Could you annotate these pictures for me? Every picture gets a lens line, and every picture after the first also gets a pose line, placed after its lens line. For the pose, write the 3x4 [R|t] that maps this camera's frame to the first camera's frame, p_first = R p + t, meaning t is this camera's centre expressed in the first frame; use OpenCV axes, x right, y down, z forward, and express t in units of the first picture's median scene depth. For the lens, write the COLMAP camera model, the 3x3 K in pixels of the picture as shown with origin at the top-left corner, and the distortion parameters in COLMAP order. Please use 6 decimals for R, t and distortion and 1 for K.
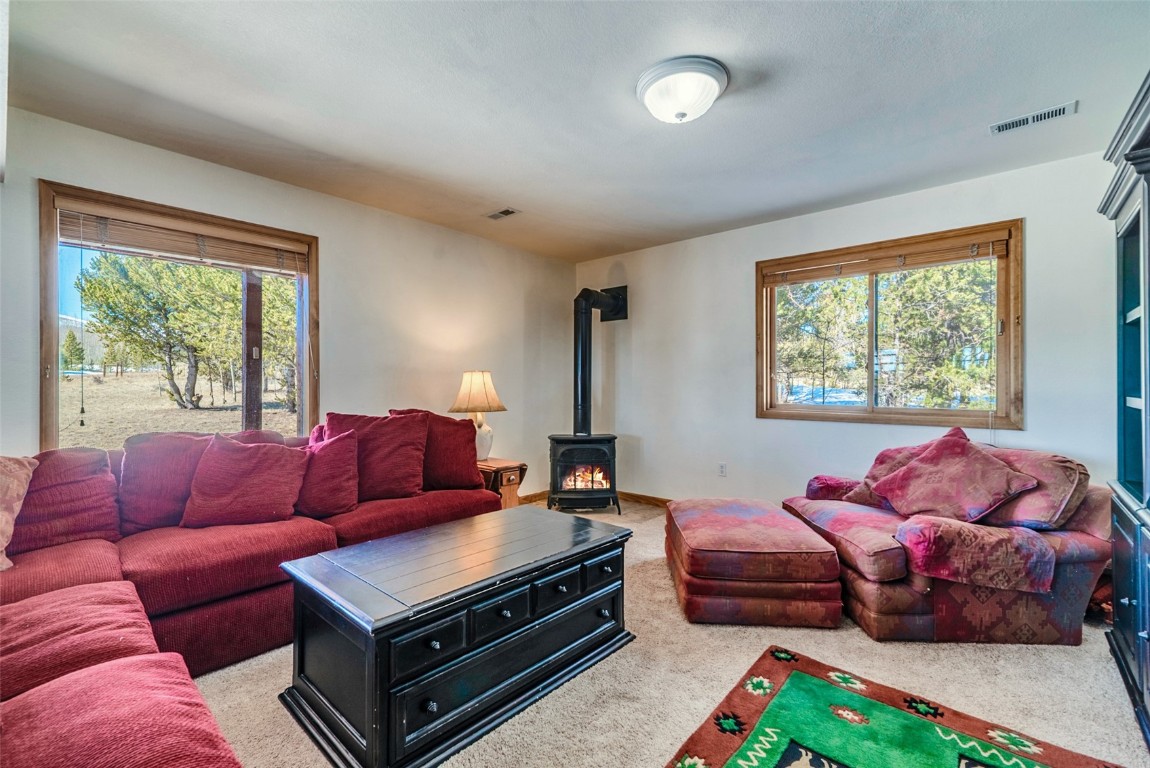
lens RADIAL K [[490.3, 0, 575.0], [0, 490.3, 384.0], [0, 0, 1]] dist [0.001302, 0.000191]
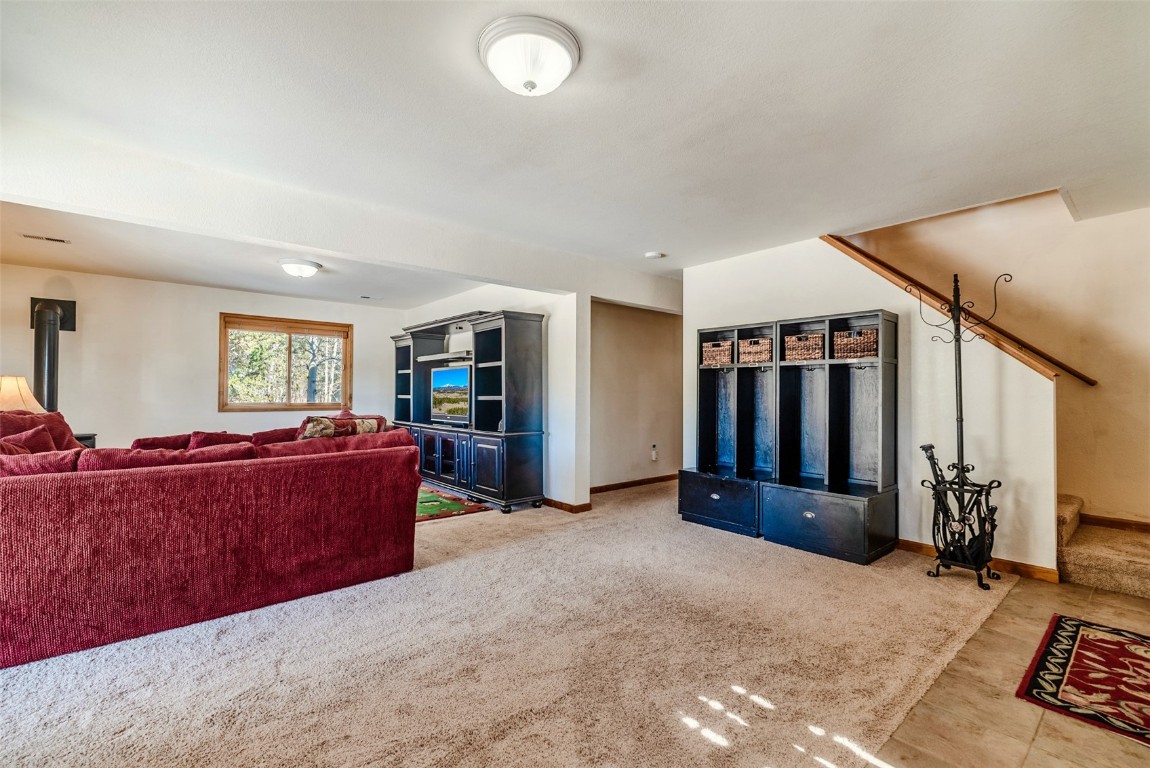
lens RADIAL K [[490.3, 0, 575.0], [0, 490.3, 384.0], [0, 0, 1]] dist [0.001302, 0.000191]
pose [[0.142545, 0.019963, 0.989587, -1.380533], [-0.006477, 0.999794, -0.019236, 0.004596], [-0.989767, -0.003667, 0.142645, -0.467571]]
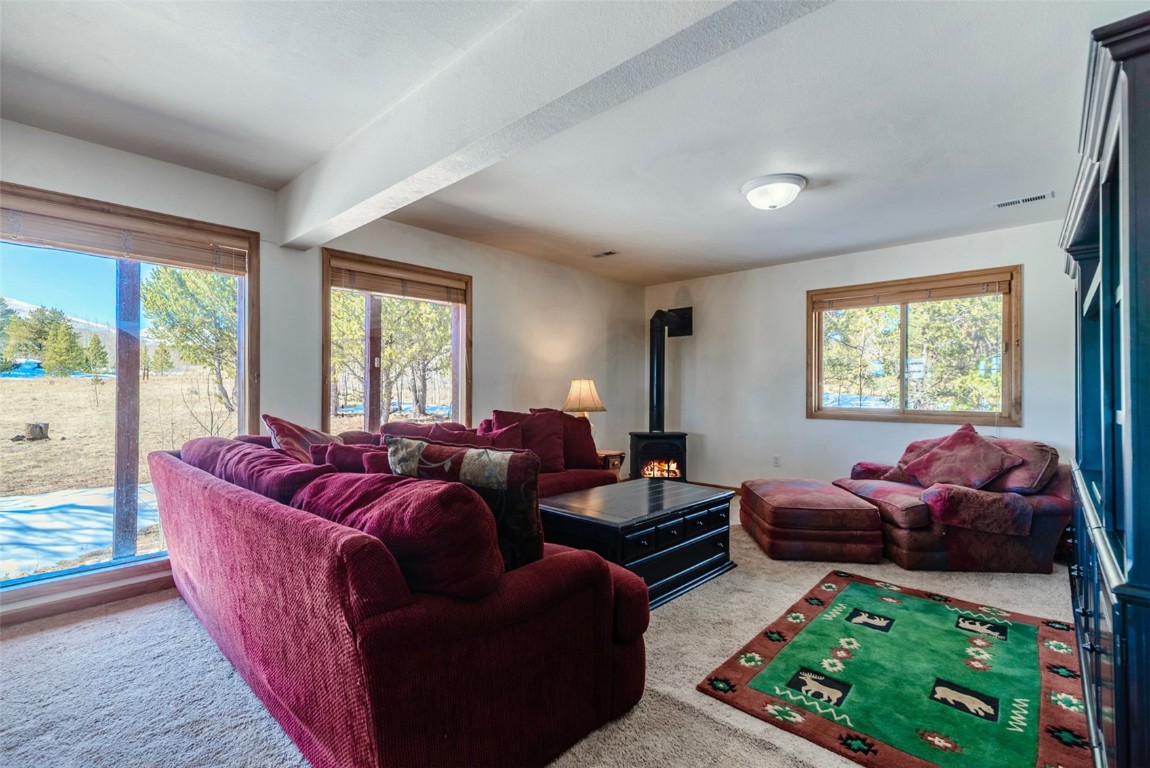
lens RADIAL K [[507.5, 0, 572.6], [0, 507.5, 388.7], [0, 0, 1]] dist [0.000829, 0.000110]
pose [[0.999623, 0.005224, -0.026953, -0.244181], [-0.005275, 0.999984, -0.001829, 0.000988], [0.026943, 0.001971, 0.999635, -0.382922]]
